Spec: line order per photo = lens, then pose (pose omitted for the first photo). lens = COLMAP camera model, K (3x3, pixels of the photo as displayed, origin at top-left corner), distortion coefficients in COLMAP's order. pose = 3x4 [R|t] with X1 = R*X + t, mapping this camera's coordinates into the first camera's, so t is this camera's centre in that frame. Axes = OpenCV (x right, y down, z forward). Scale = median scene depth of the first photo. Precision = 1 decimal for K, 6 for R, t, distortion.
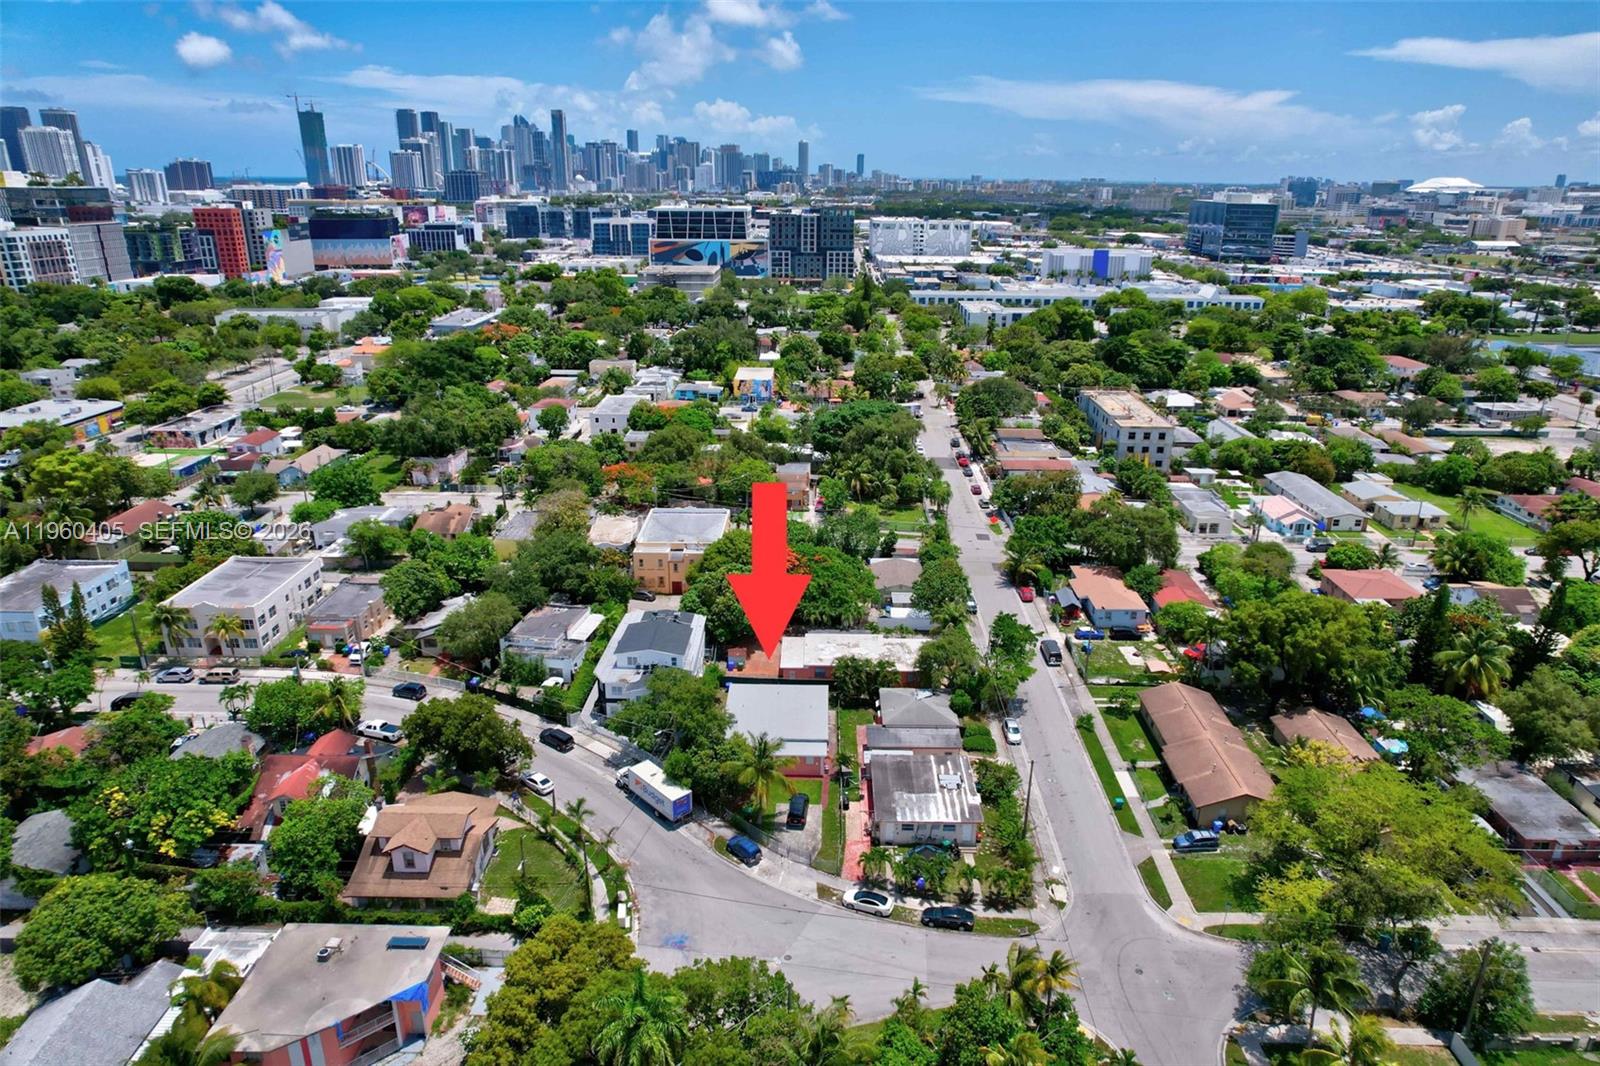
lens RADIAL K [[1020.5, 0, 812.0], [0, 1020.5, 538.5], [0, 0, 1]] dist [-0.072583, 0.065056]
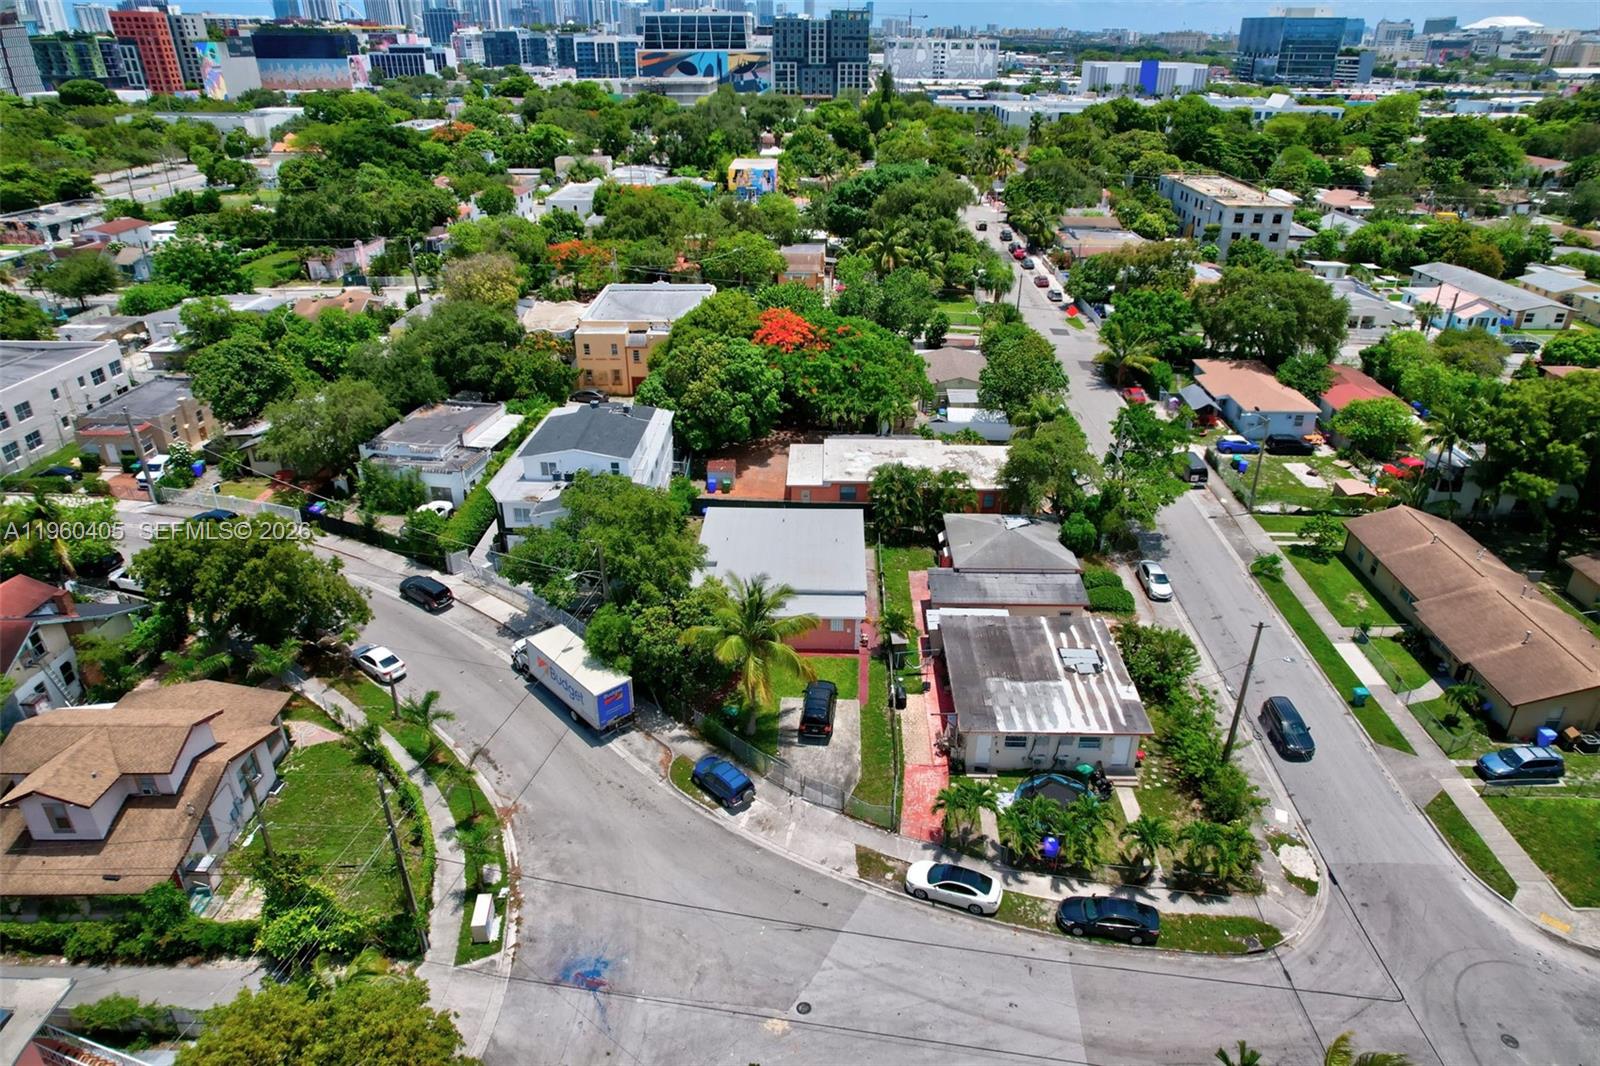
lens RADIAL K [[1020.5, 0, 812.0], [0, 1020.5, 538.5], [0, 0, 1]] dist [-0.072583, 0.065056]
pose [[0.999974, -0.001705, -0.006981, -0.009988], [0.002551, 0.992386, 0.123137, 0.075011], [0.006718, -0.123152, 0.992365, 0.328811]]
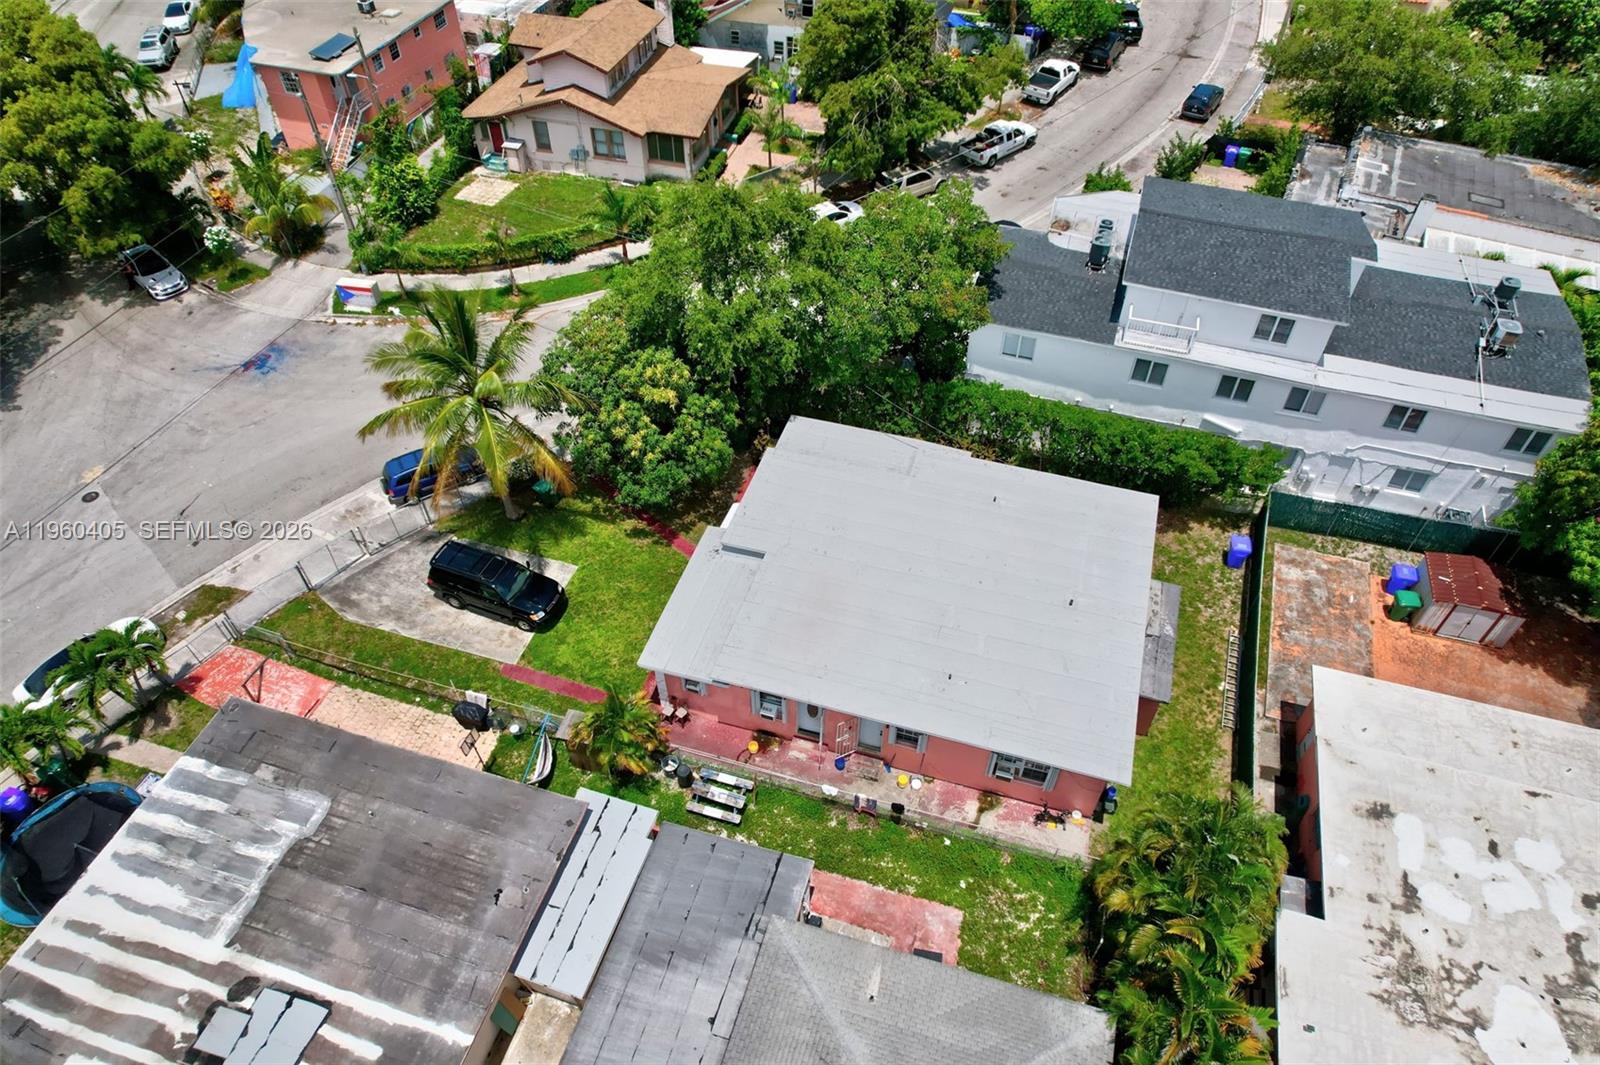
lens RADIAL K [[1020.5, 0, 812.0], [0, 1020.5, 538.0], [0, 0, 1]] dist [-0.072583, 0.065056]
pose [[-0.276325, 0.697918, -0.660723, 0.130492], [-0.337384, 0.573292, 0.746664, -0.029514], [0.899898, 0.429240, 0.077051, 0.794802]]
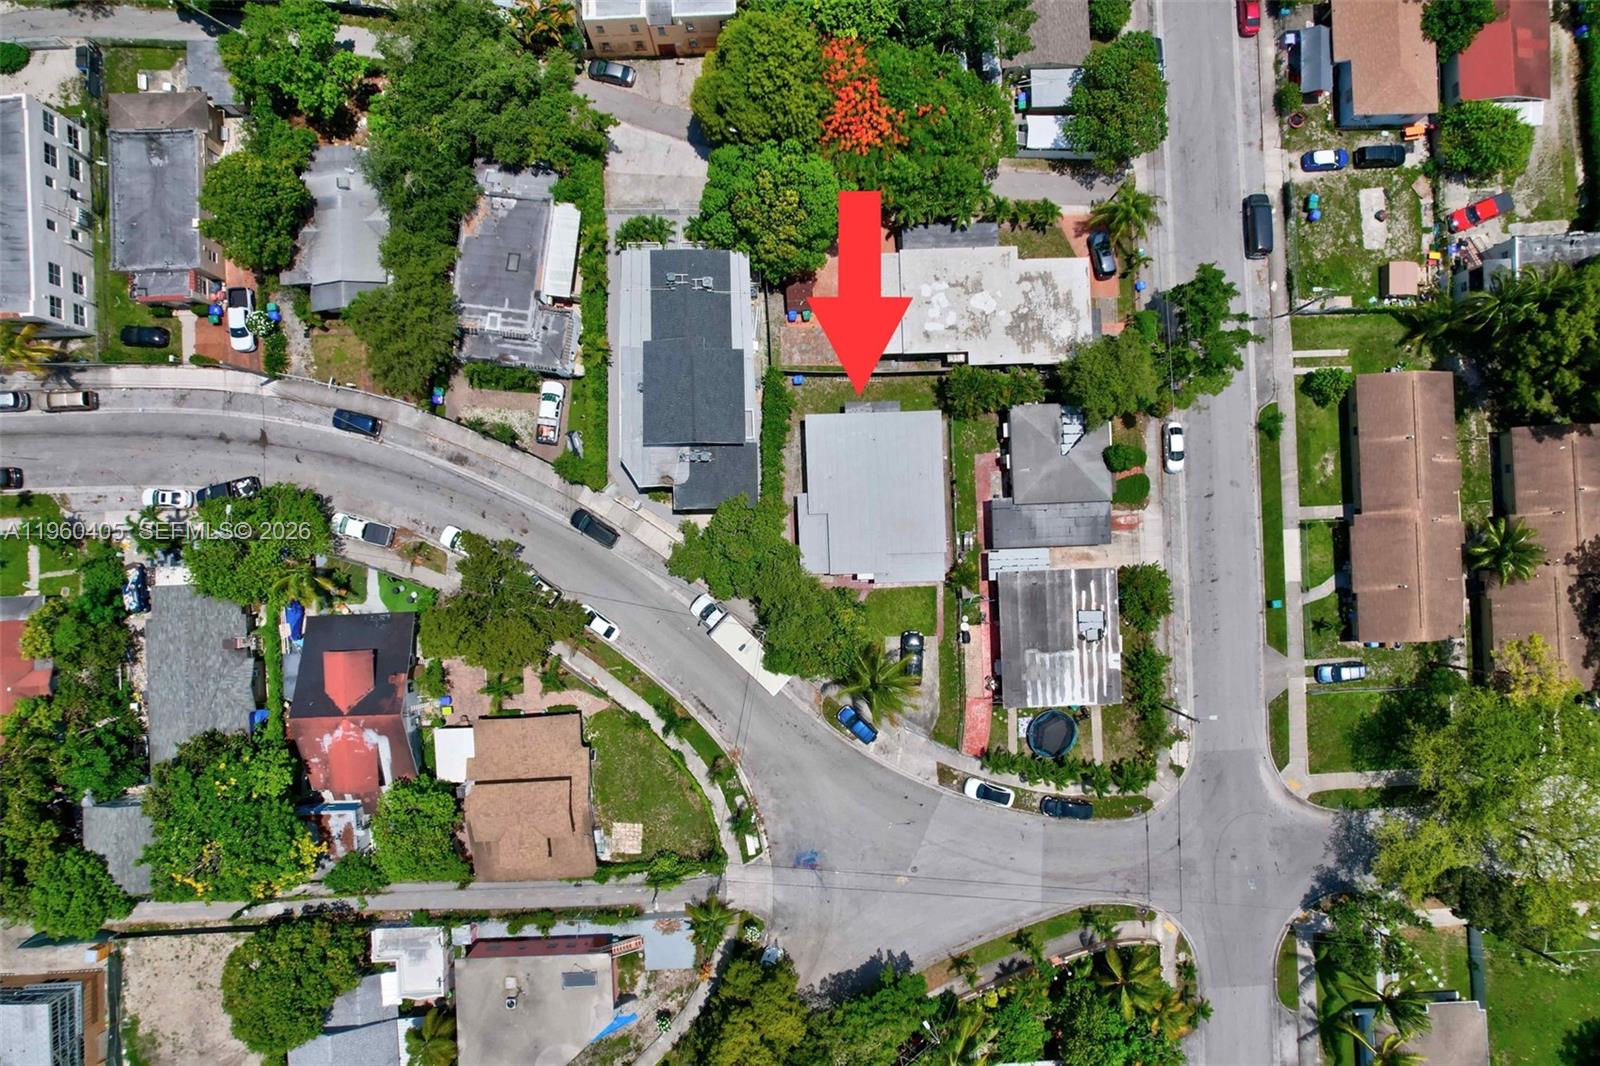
lens RADIAL K [[1020.5, 0, 812.0], [0, 1020.5, 538.5], [0, 0, 1]] dist [-0.072583, 0.065056]
pose [[0.998701, -0.049963, 0.010047, -0.077782], [0.008502, 0.357717, 0.933791, -0.442333], [-0.050249, -0.932493, 0.357677, 0.588002]]
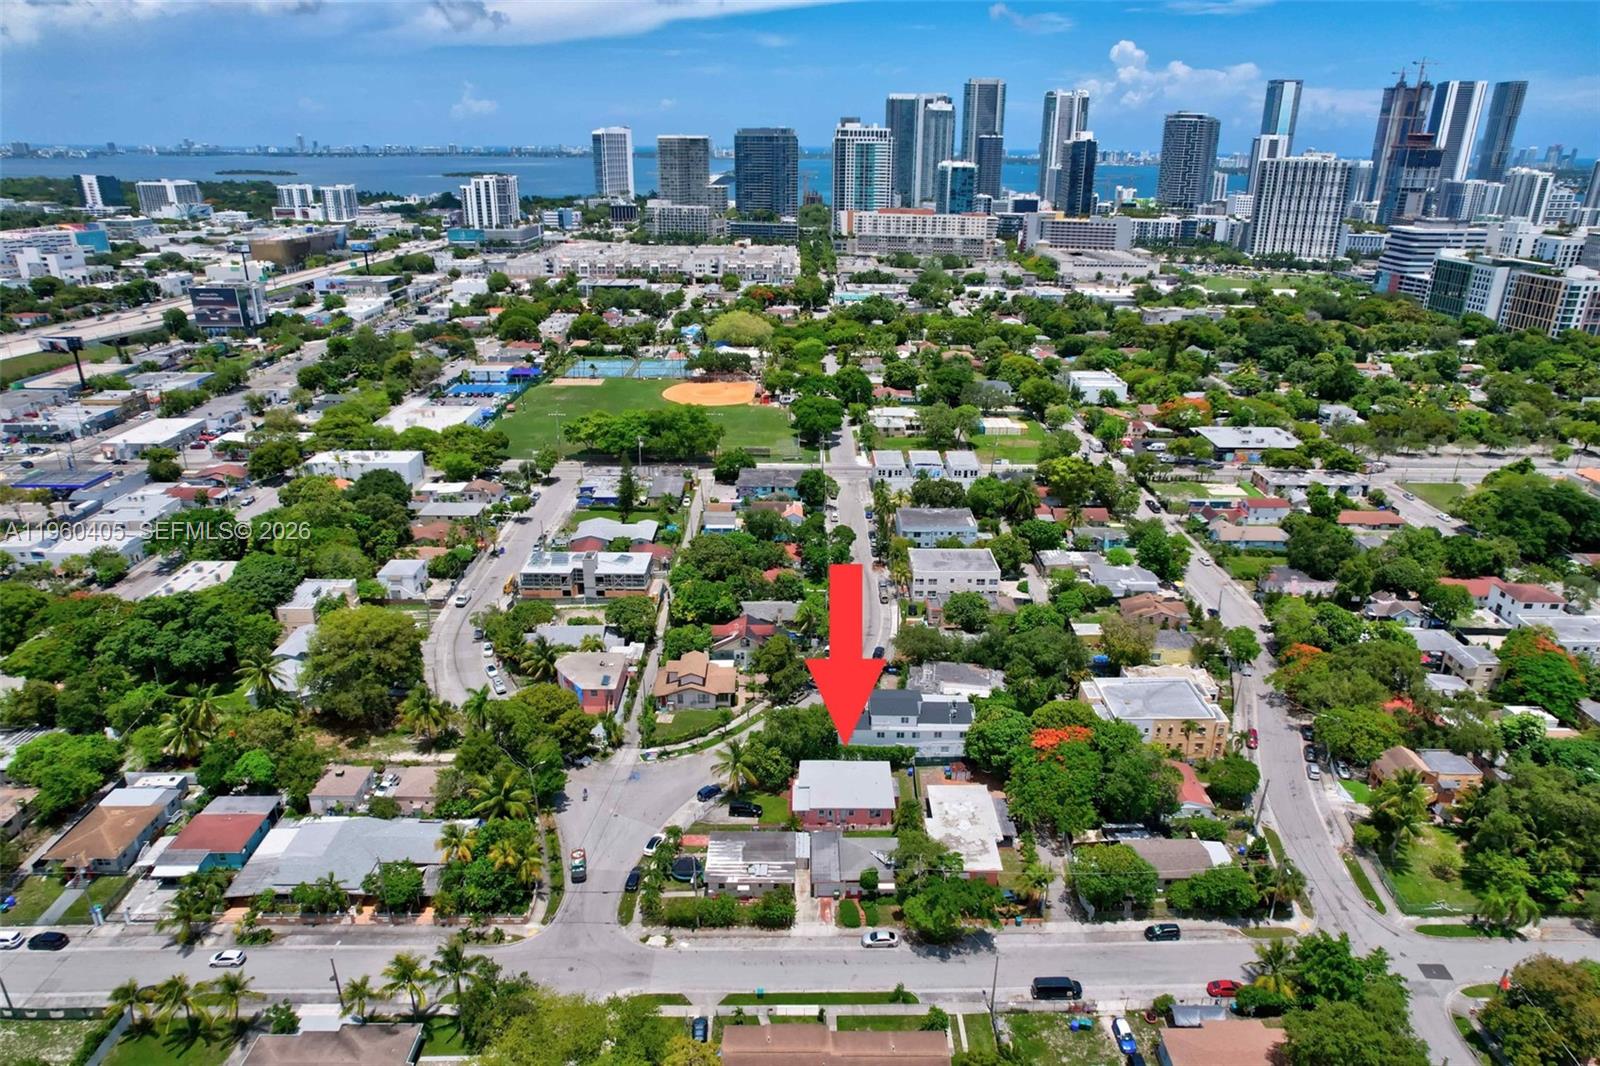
lens RADIAL K [[1020.5, 0, 812.0], [0, 1020.5, 538.5], [0, 0, 1]] dist [-0.072583, 0.065056]
pose [[0.019558, 0.360163, -0.932685, 0.897298], [-0.350550, 0.876114, 0.330966, -0.437145], [0.936340, 0.320480, 0.143390, 0.565620]]
